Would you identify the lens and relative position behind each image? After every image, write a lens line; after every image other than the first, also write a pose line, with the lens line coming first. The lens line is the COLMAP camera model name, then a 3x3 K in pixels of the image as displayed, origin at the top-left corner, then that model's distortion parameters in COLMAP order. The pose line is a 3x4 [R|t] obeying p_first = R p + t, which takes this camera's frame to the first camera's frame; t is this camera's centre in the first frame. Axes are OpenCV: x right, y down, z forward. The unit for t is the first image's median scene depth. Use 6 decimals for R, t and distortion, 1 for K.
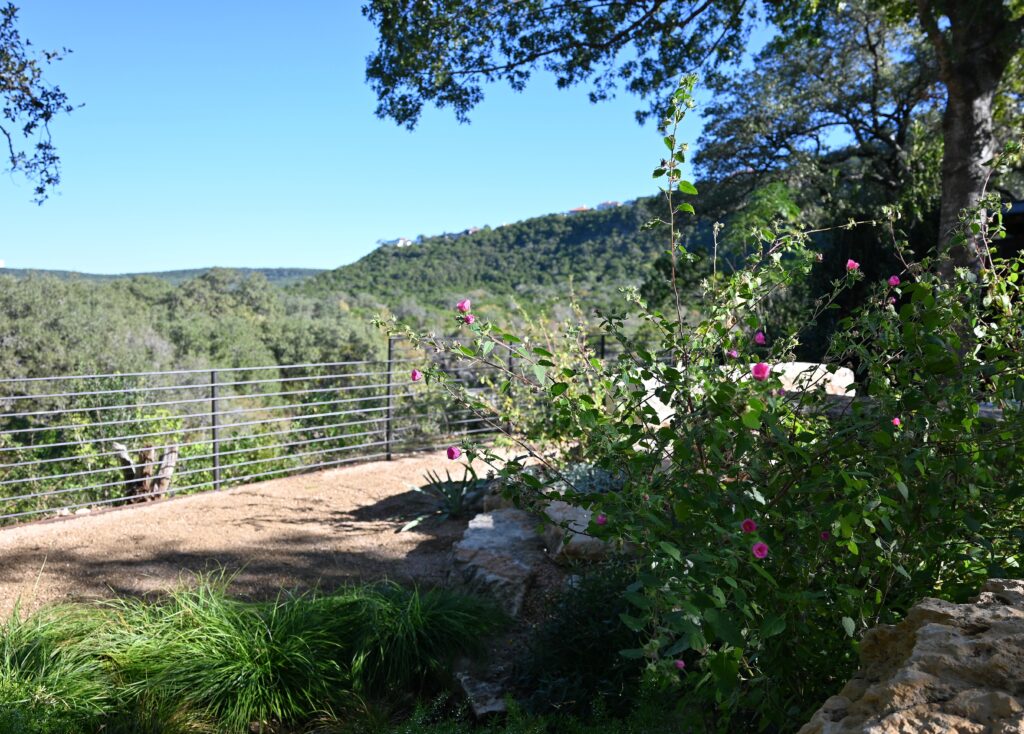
lens RADIAL K [[726.6, 0, 510.2], [0, 726.6, 373.8], [0, 0, 1]] dist [-0.006819, -0.002406]
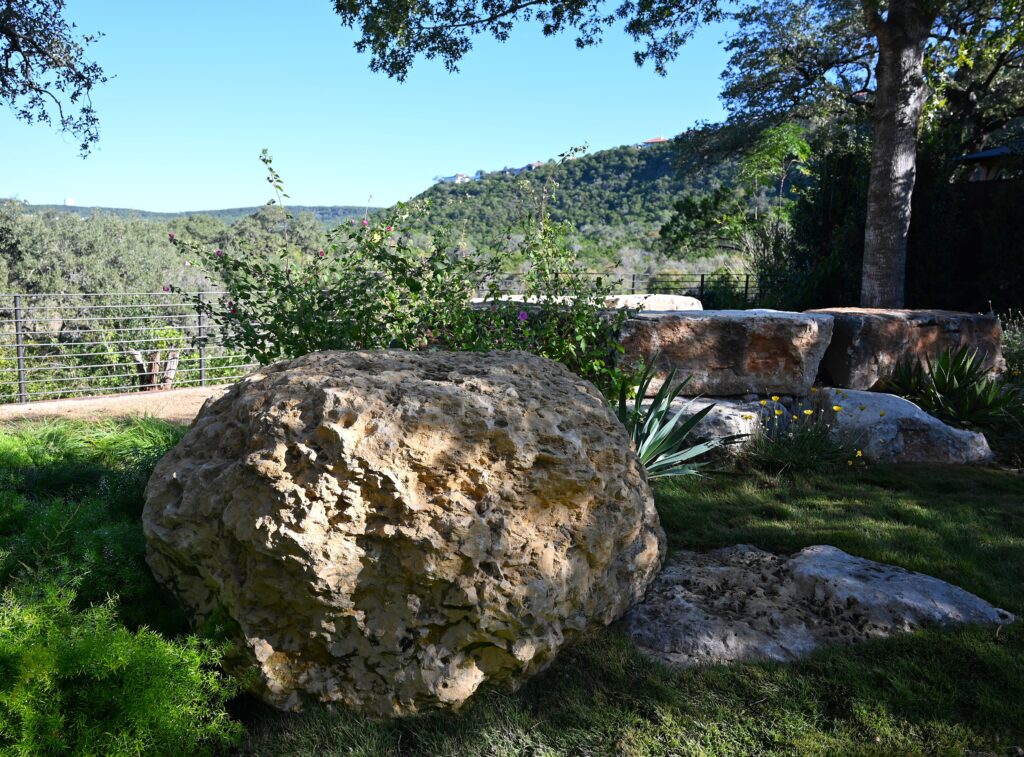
lens RADIAL K [[844.0, 0, 478.0], [0, 844.0, 373.7], [0, 0, 1]] dist [-0.016504, 0.015975]
pose [[0.985390, 0.033491, -0.166989, 0.093195], [-0.024526, 0.998159, 0.055467, 0.012329], [0.168540, -0.050561, 0.984397, -0.111109]]
